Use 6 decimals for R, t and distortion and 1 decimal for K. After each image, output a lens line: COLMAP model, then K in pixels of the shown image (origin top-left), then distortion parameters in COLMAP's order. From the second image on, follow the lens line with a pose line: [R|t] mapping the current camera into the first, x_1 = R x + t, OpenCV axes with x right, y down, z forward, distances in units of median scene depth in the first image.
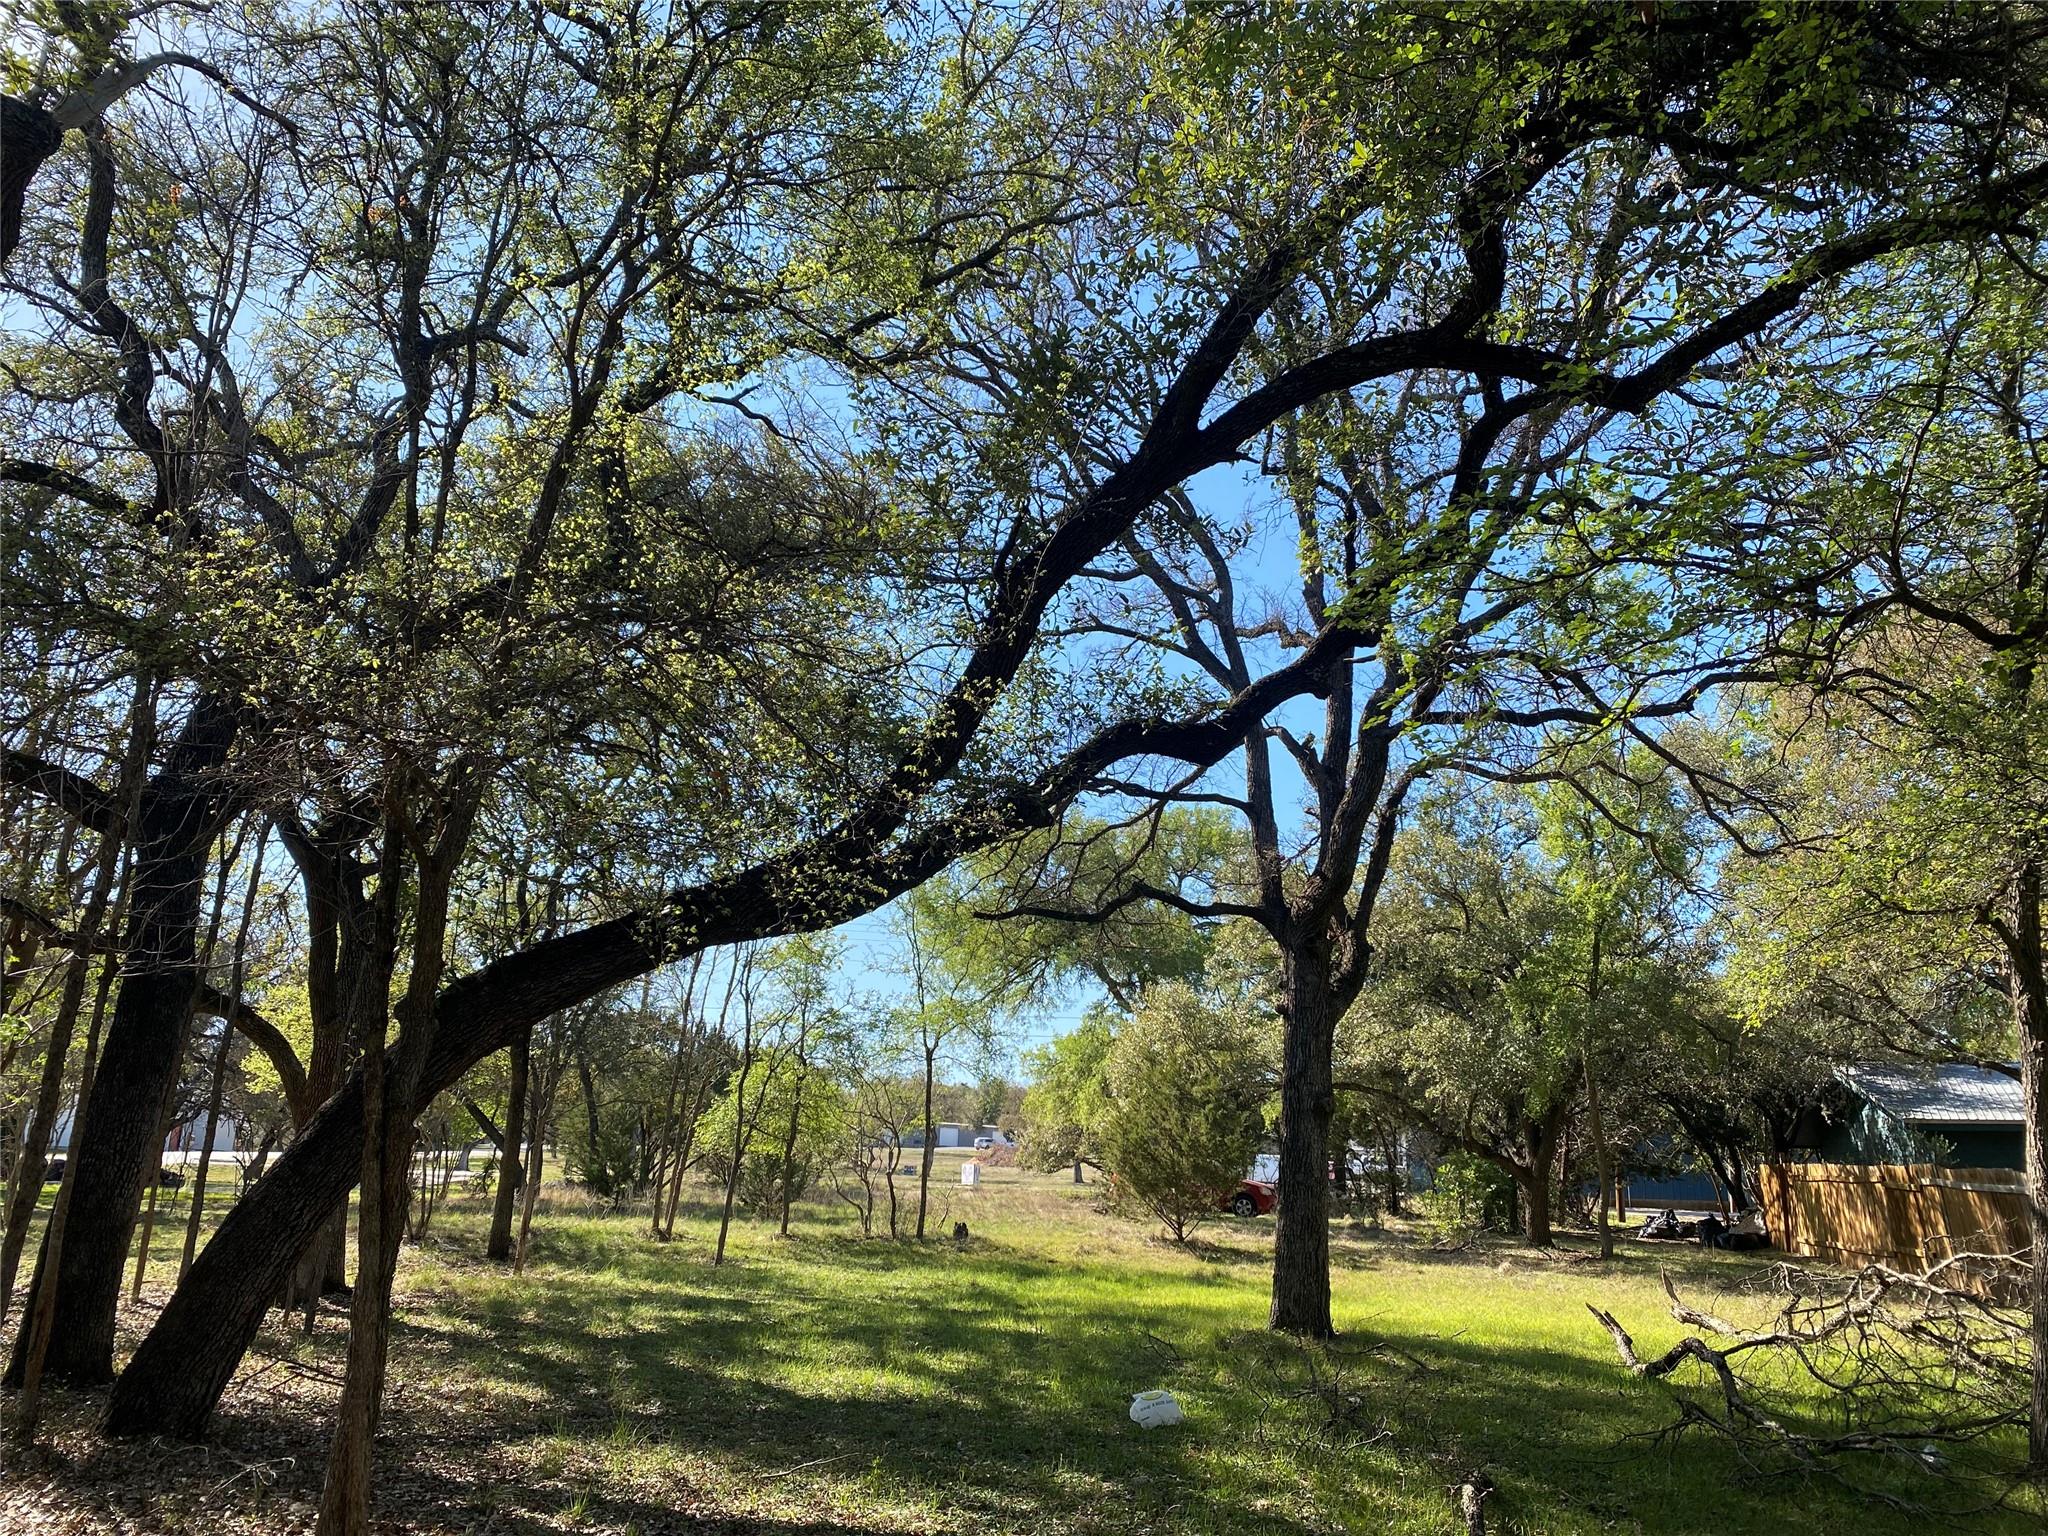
lens RADIAL K [[1560.2, 0, 1036.2], [0, 1560.2, 768.2], [0, 0, 1]] dist [0.040014, -0.041312]
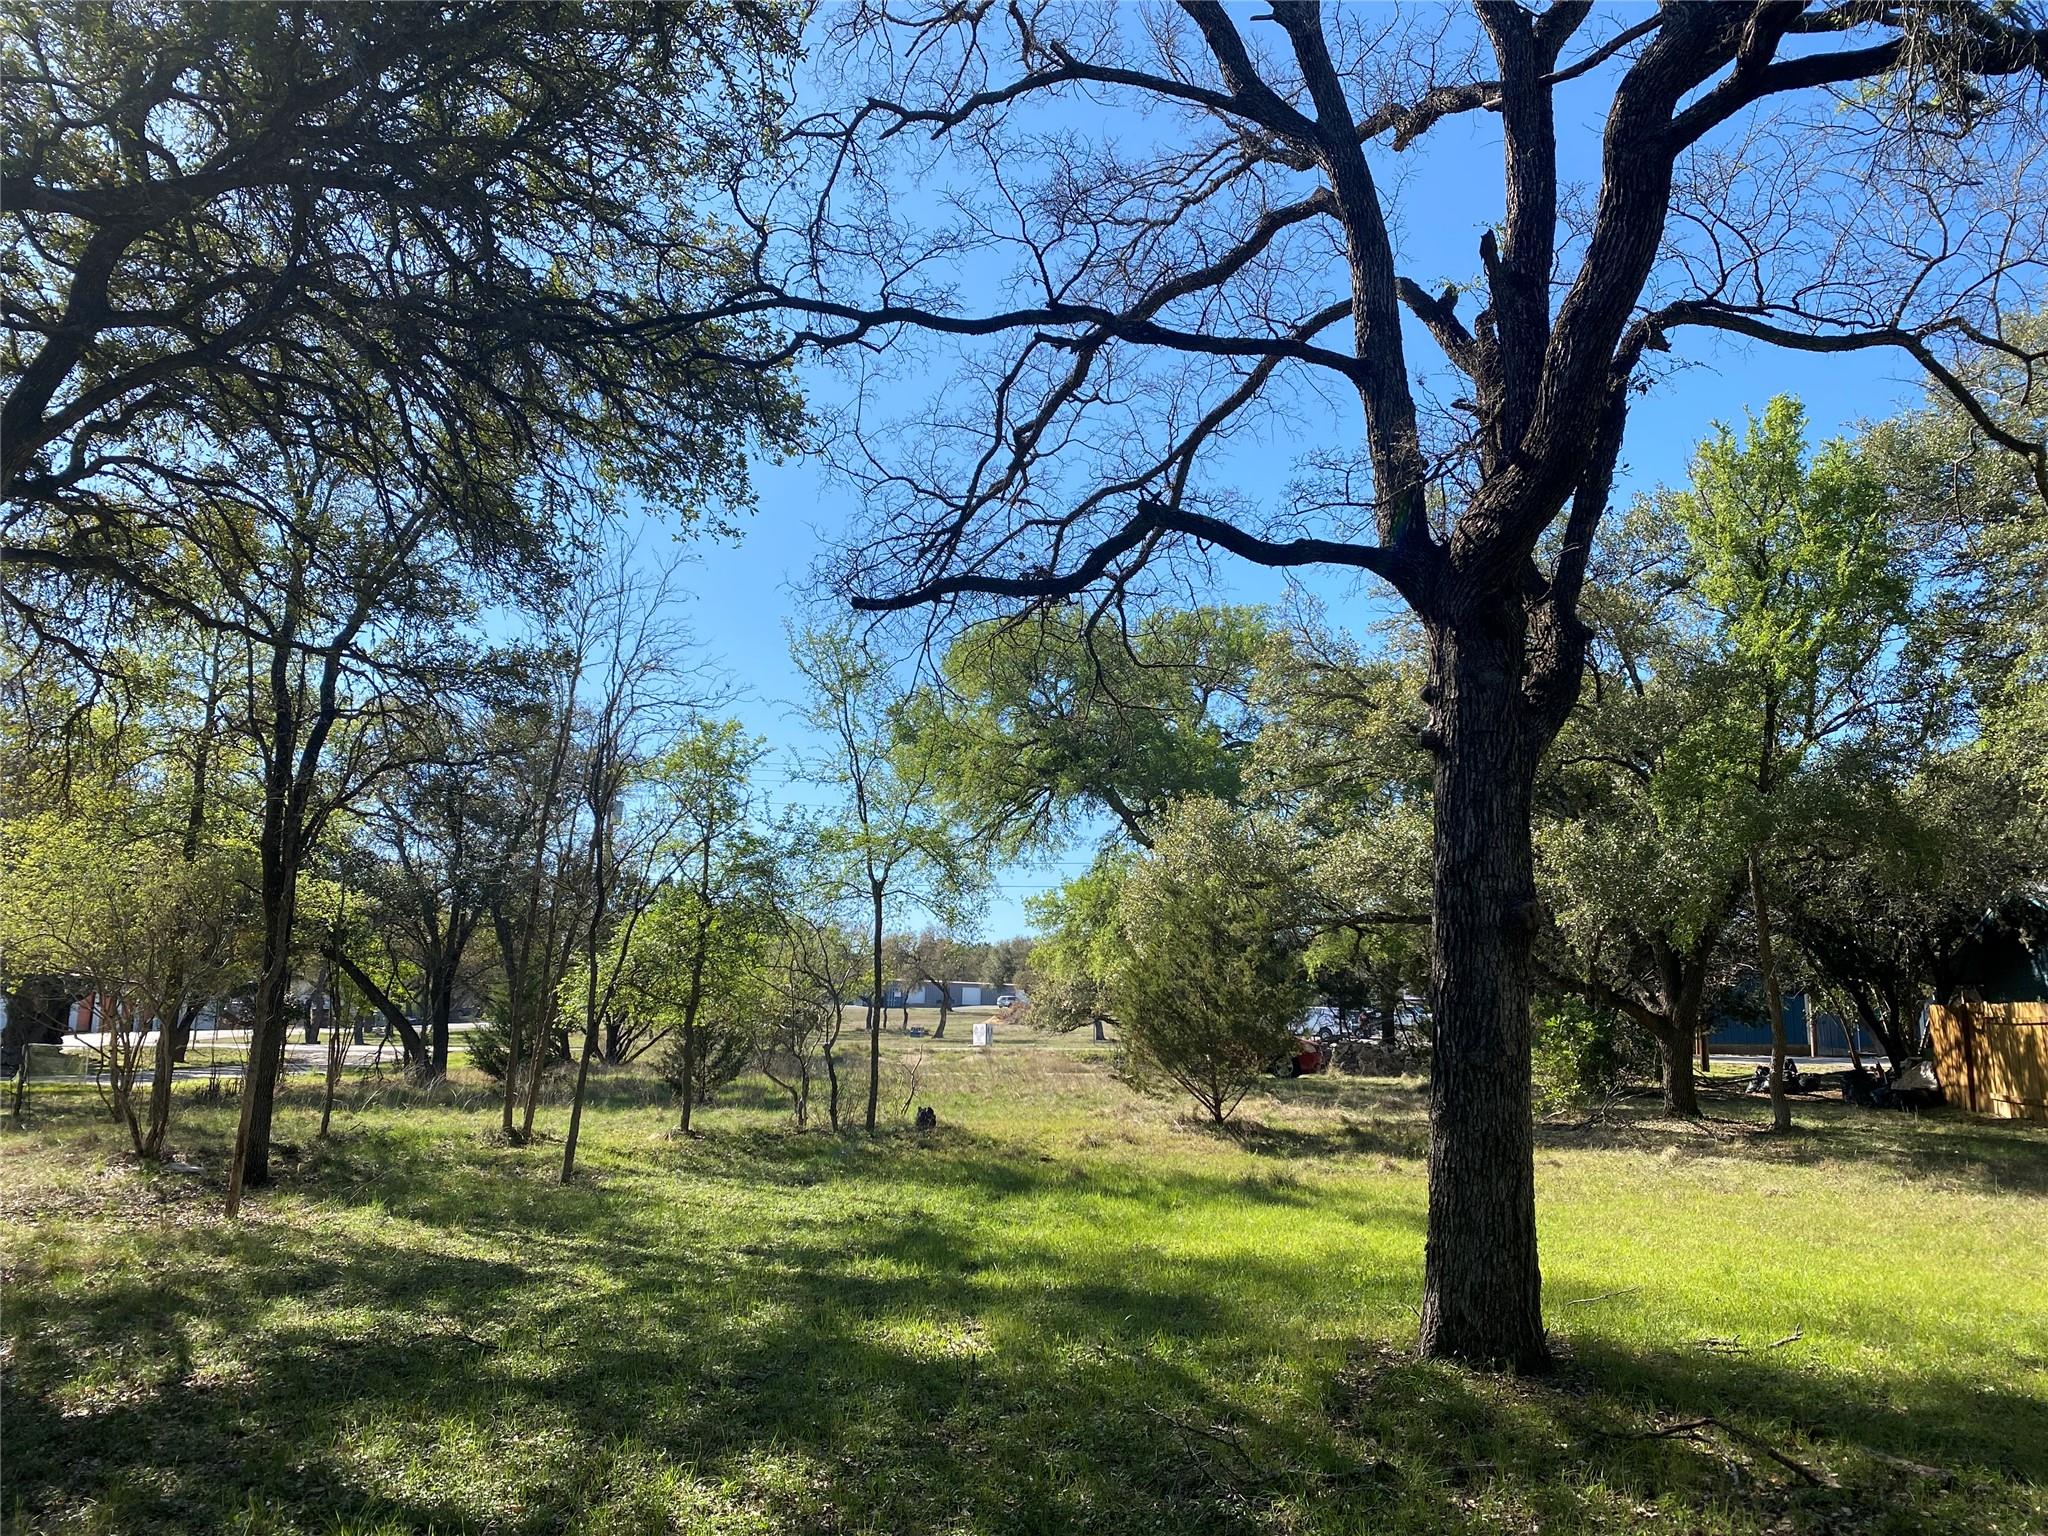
lens RADIAL K [[1560.2, 0, 1037.2], [0, 1560.2, 770.3], [0, 0, 1]] dist [0.040014, -0.041312]
pose [[0.999567, -0.026802, -0.012179, 0.018310], [0.027781, 0.995649, 0.088946, 0.062704], [0.009742, -0.089246, 0.995962, 0.263949]]
